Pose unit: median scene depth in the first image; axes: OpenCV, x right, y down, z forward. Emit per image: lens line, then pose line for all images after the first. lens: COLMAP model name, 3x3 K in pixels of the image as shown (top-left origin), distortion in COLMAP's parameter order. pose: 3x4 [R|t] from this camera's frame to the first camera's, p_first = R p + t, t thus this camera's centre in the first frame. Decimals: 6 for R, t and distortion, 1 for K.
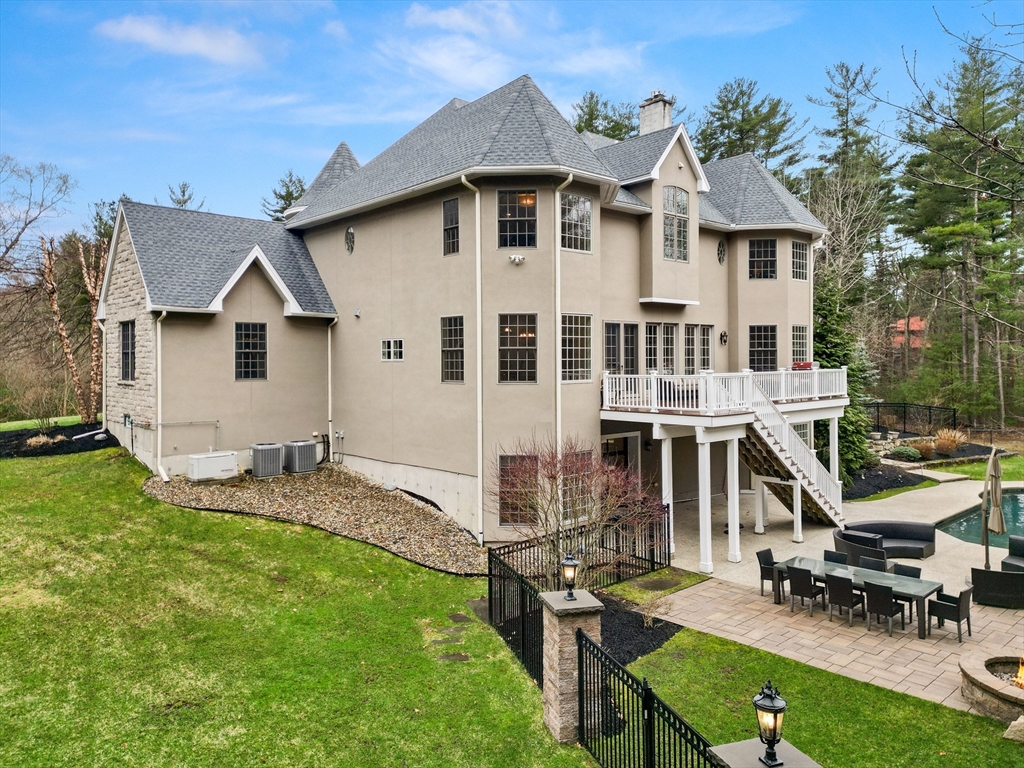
lens RADIAL K [[720.4, 0, 512.3], [0, 720.4, 361.9], [0, 0, 1]] dist [0.078120, -0.058732]
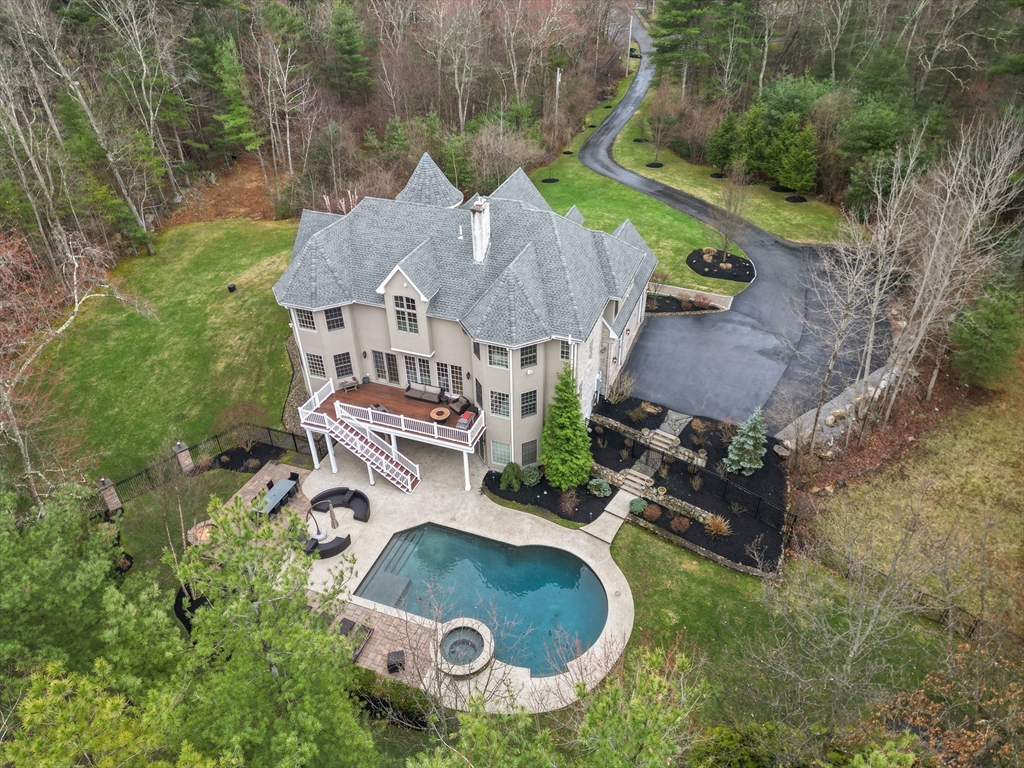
lens RADIAL K [[720.4, 0, 512.3], [0, 720.4, 361.9], [0, 0, 1]] dist [0.078120, -0.058732]
pose [[0.455964, 0.483049, -0.747503, 1.651050], [0.012733, 0.836266, 0.548176, -1.016543], [0.889907, -0.259467, 0.375157, 0.533257]]
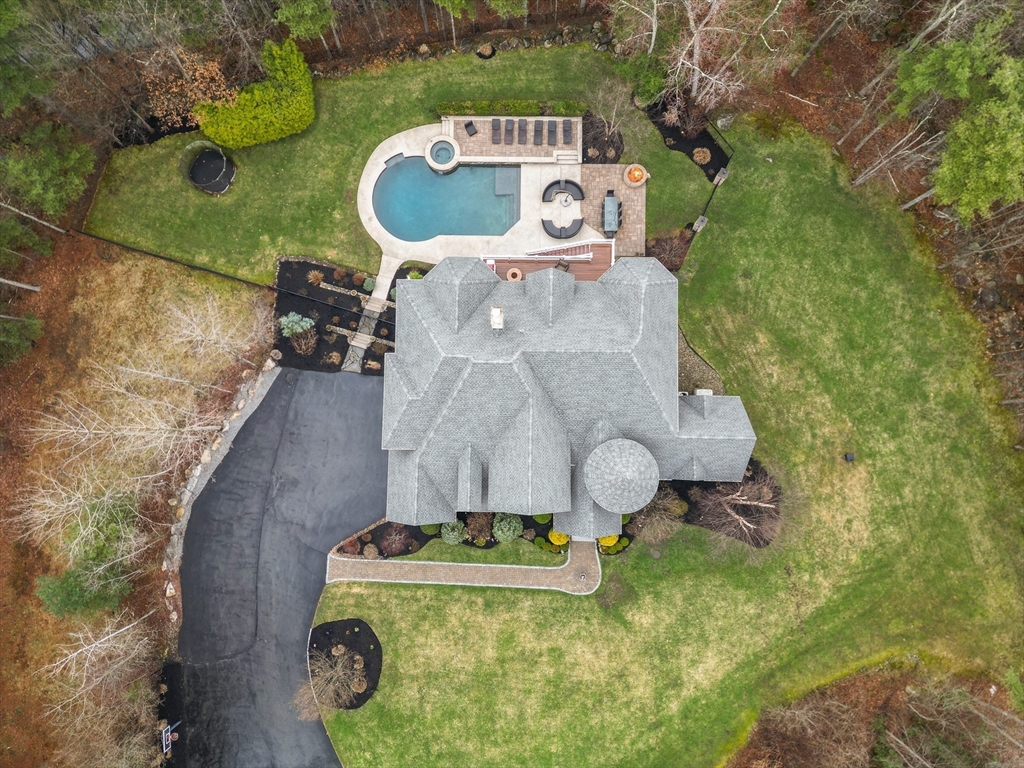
lens RADIAL K [[720.4, 0, 512.3], [0, 720.4, 361.9], [0, 0, 1]] dist [0.078120, -0.058732]
pose [[-0.734954, -0.673655, 0.077664, -0.007858], [0.008464, 0.105407, 0.994393, -2.212600], [-0.678064, 0.731491, -0.071768, 1.362530]]
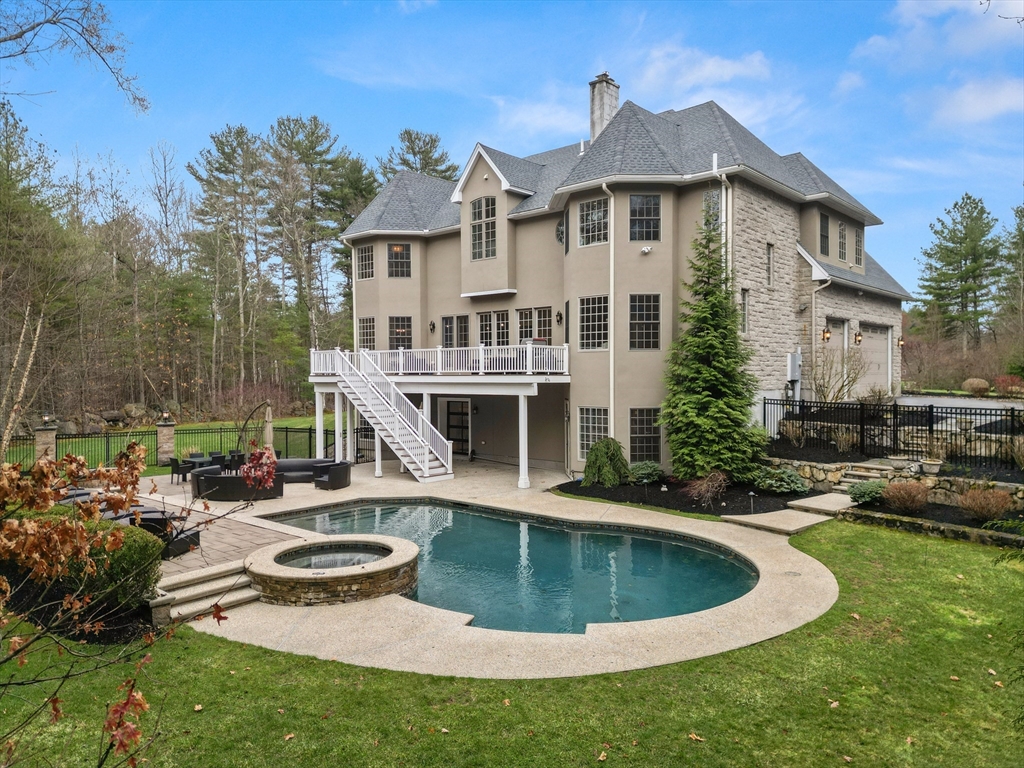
lens RADIAL K [[707.1, 0, 512.0], [0, 707.1, 384.0], [0, 0, 1]] dist [0.076707, -0.000389]
pose [[0.110716, 0.019375, -0.993663, 1.373321], [-0.001084, 0.999812, 0.019374, 0.043618], [0.993851, -0.001068, 0.110716, 0.893110]]
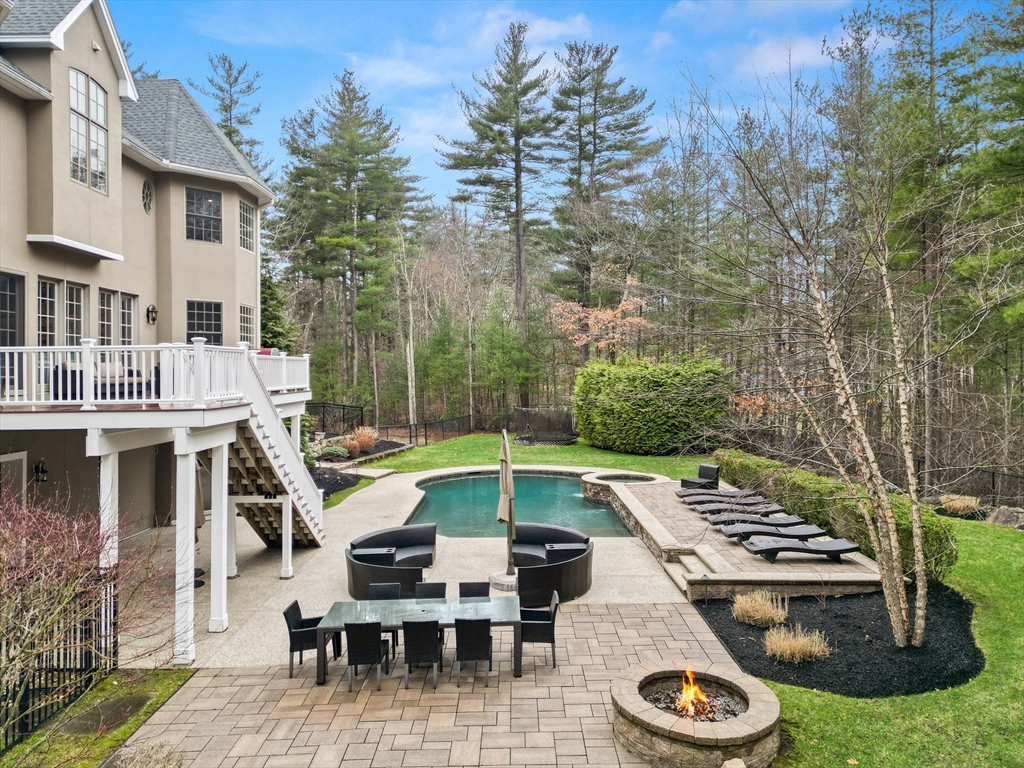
lens RADIAL K [[720.4, 0, 512.3], [0, 720.4, 361.9], [0, 0, 1]] dist [0.078120, -0.058732]
pose [[0.671627, 0.010643, 0.740813, -0.009235], [0.004702, 0.999815, -0.018626, 0.032271], [-0.740875, 0.015993, 0.671453, 0.260381]]
